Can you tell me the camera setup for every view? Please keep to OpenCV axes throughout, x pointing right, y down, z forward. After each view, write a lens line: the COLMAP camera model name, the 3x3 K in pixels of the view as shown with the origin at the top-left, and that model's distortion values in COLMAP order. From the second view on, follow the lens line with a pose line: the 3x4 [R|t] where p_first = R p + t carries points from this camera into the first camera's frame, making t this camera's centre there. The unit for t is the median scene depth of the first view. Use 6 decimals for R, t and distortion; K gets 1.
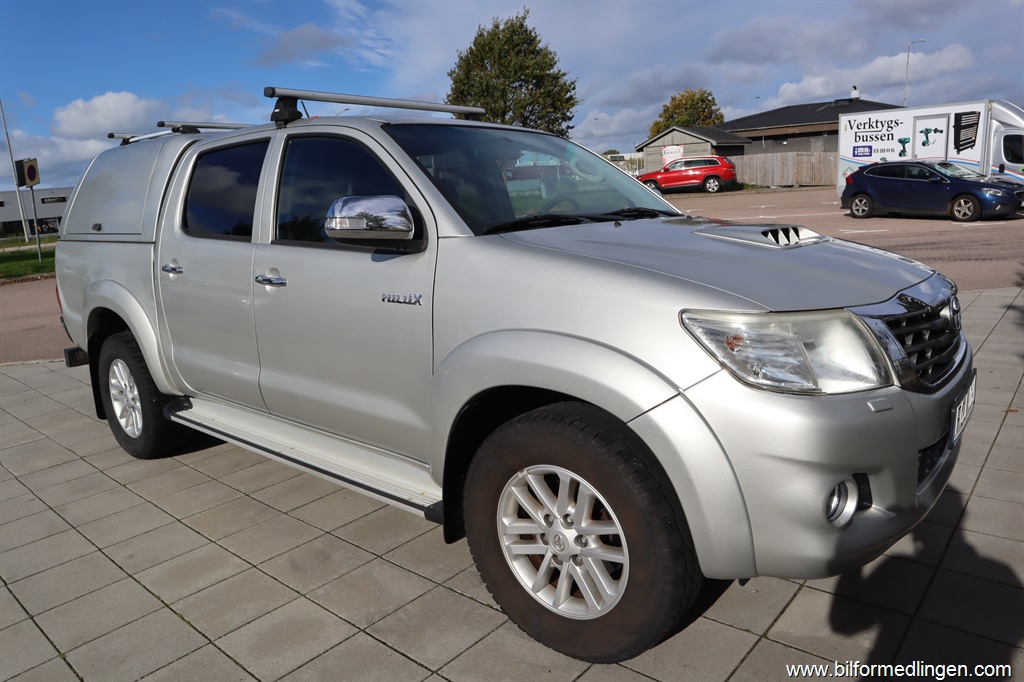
lens RADIAL K [[708.7, 0, 511.2], [0, 708.7, 325.6], [0, 0, 1]] dist [-0.112166, 0.078612]
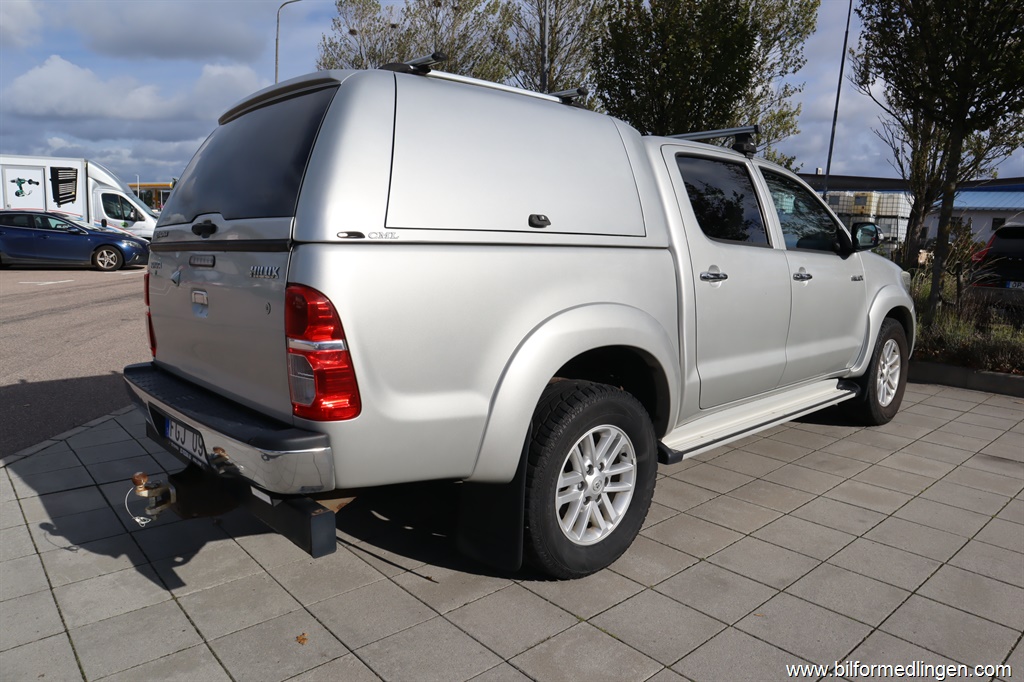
lens RADIAL K [[707.4, 0, 508.5], [0, 707.4, 340.1], [0, 0, 1]] dist [-0.117728, 0.069115]
pose [[0.155680, -0.100482, 0.982684, -0.257292], [0.164258, 0.983596, 0.074553, -0.021312], [-0.974055, 0.149808, 0.169631, 0.204703]]
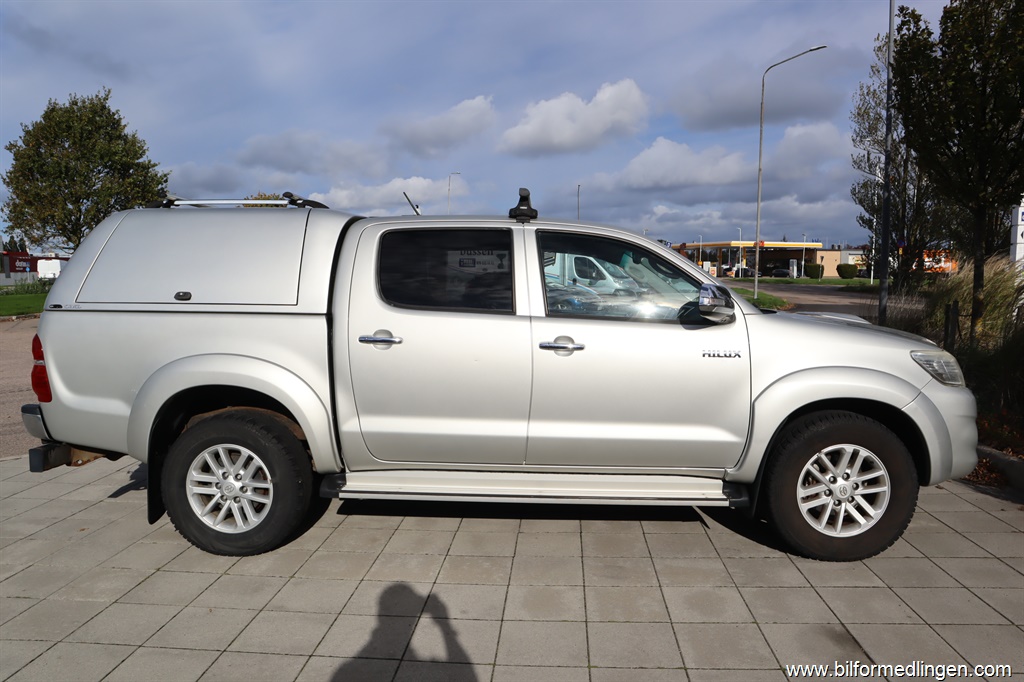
lens RADIAL K [[704.0, 0, 511.3], [0, 704.0, 353.9], [0, 0, 1]] dist [-0.115837, 0.057636]
pose [[0.805495, -0.009081, 0.592533, -0.164663], [0.070708, 0.994212, -0.080884, 0.005839], [-0.588369, 0.107048, 0.801475, 0.011000]]
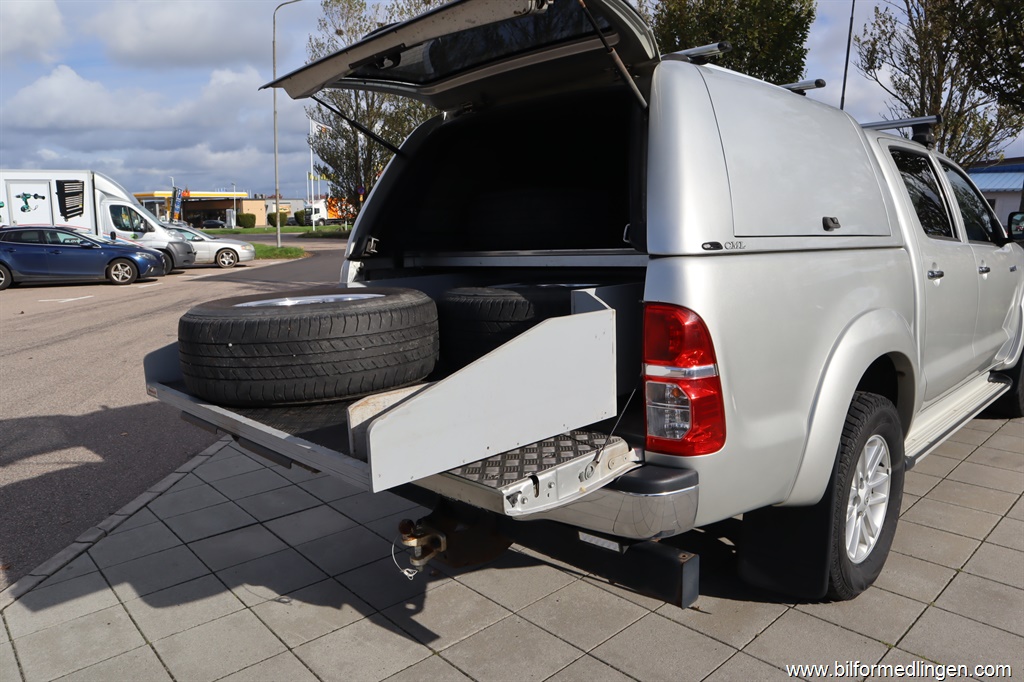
lens RADIAL K [[704.0, 0, 511.3], [0, 704.0, 353.9], [0, 0, 1]] dist [-0.115837, 0.057636]
pose [[0.129441, -0.130293, 0.982990, -0.252075], [0.200728, 0.974249, 0.102702, -0.033806], [-0.971058, 0.184020, 0.152261, 0.258194]]
